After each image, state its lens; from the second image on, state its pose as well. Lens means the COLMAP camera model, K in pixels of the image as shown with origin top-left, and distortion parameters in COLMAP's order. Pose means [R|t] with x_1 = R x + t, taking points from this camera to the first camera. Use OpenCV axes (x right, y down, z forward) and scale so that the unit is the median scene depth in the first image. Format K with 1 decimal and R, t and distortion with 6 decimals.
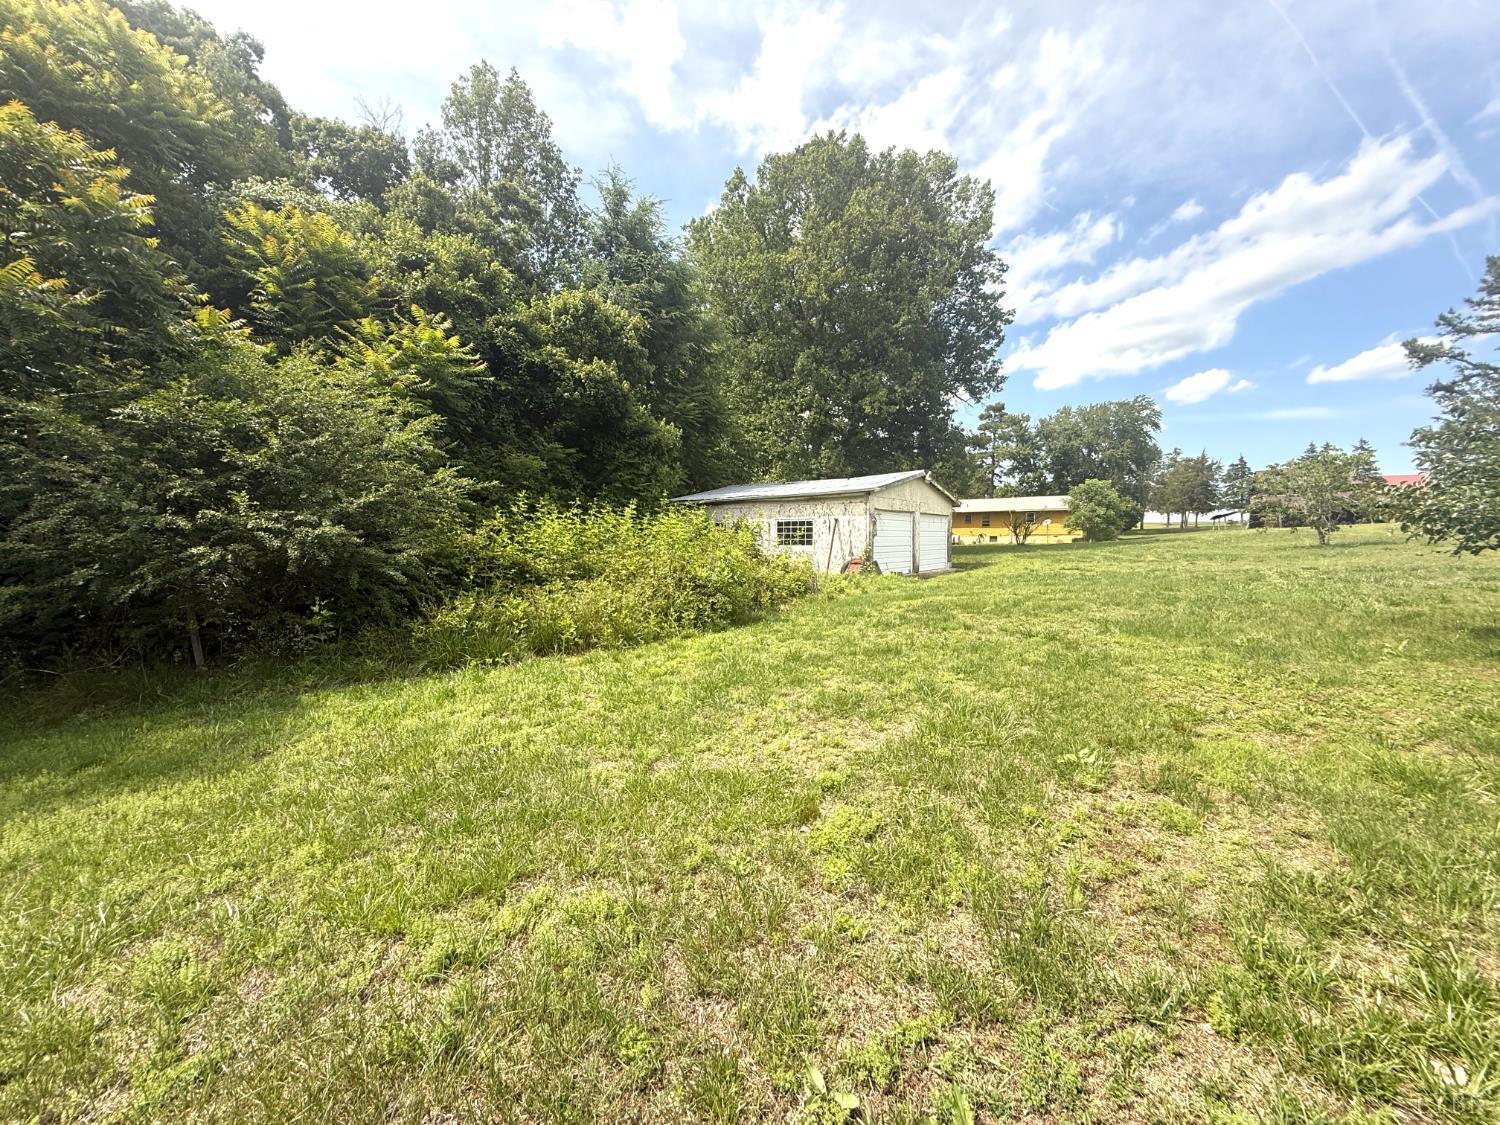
lens RADIAL K [[596.6, 0, 753.4], [0, 596.6, 564.9], [0, 0, 1]] dist [-0.000877, 0.000086]
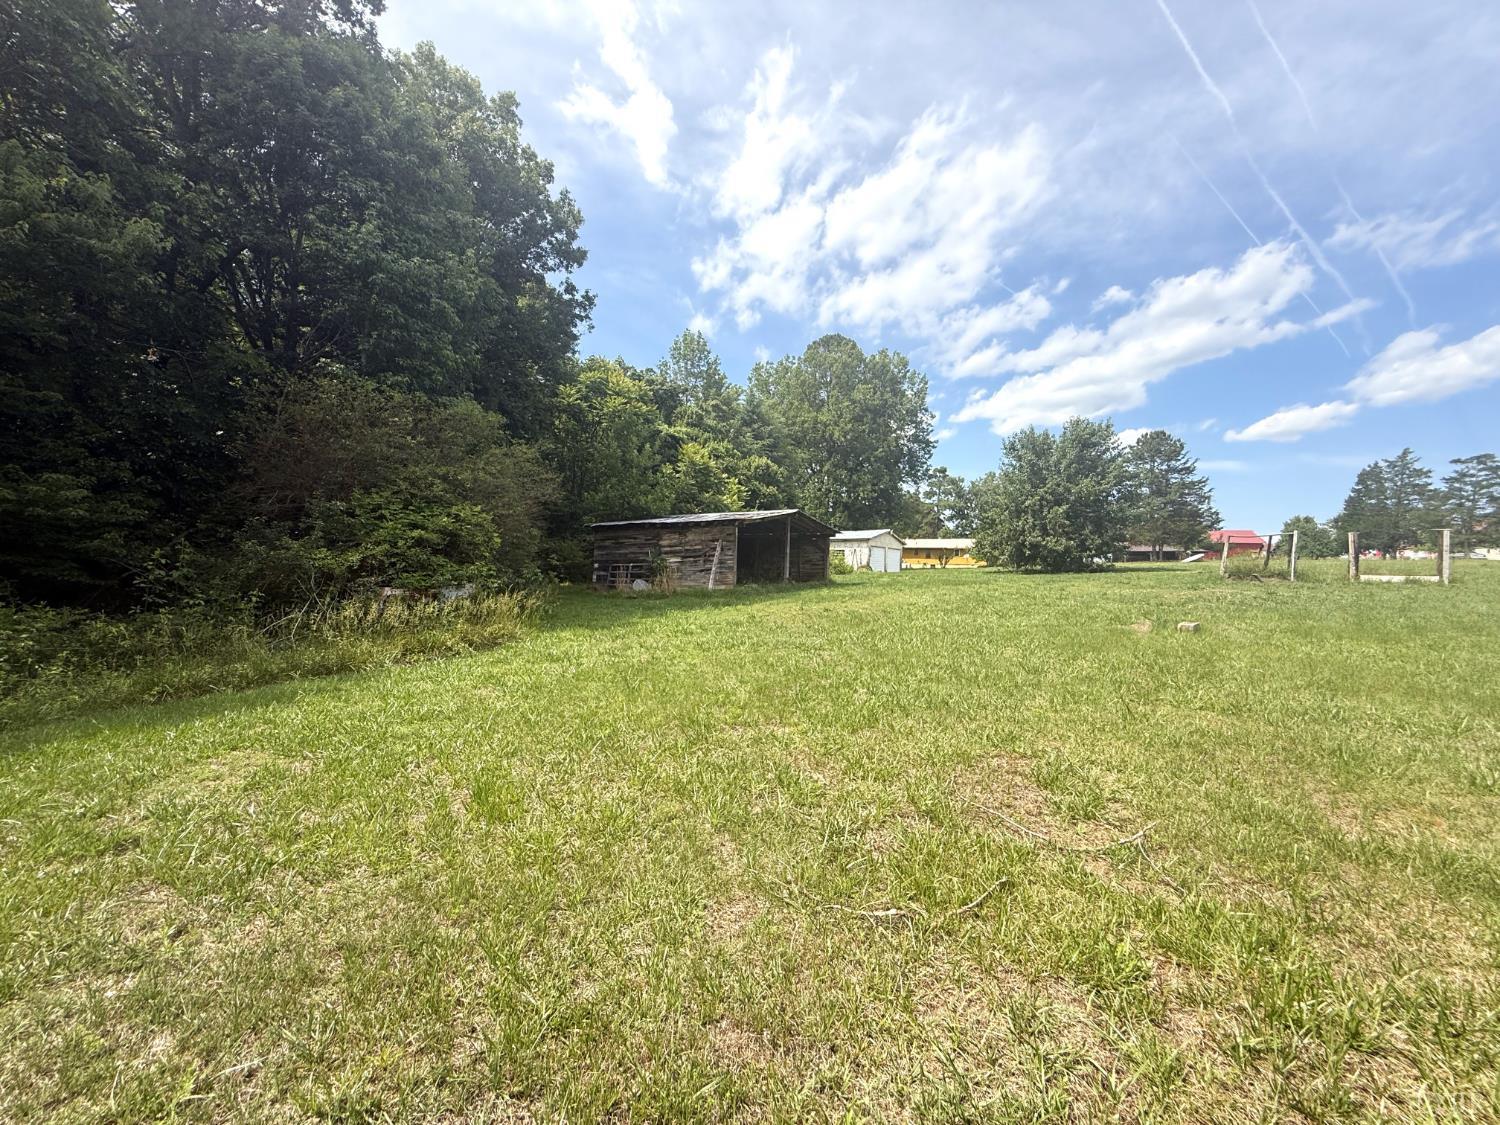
lens RADIAL K [[596.6, 0, 747.0], [0, 596.6, 558.9], [0, 0, 1]] dist [-0.000877, 0.000086]
pose [[0.998023, 0.031052, 0.054648, -0.096958], [-0.027762, 0.997814, -0.059964, 0.027014], [-0.056391, 0.058328, 0.996704, -0.314412]]
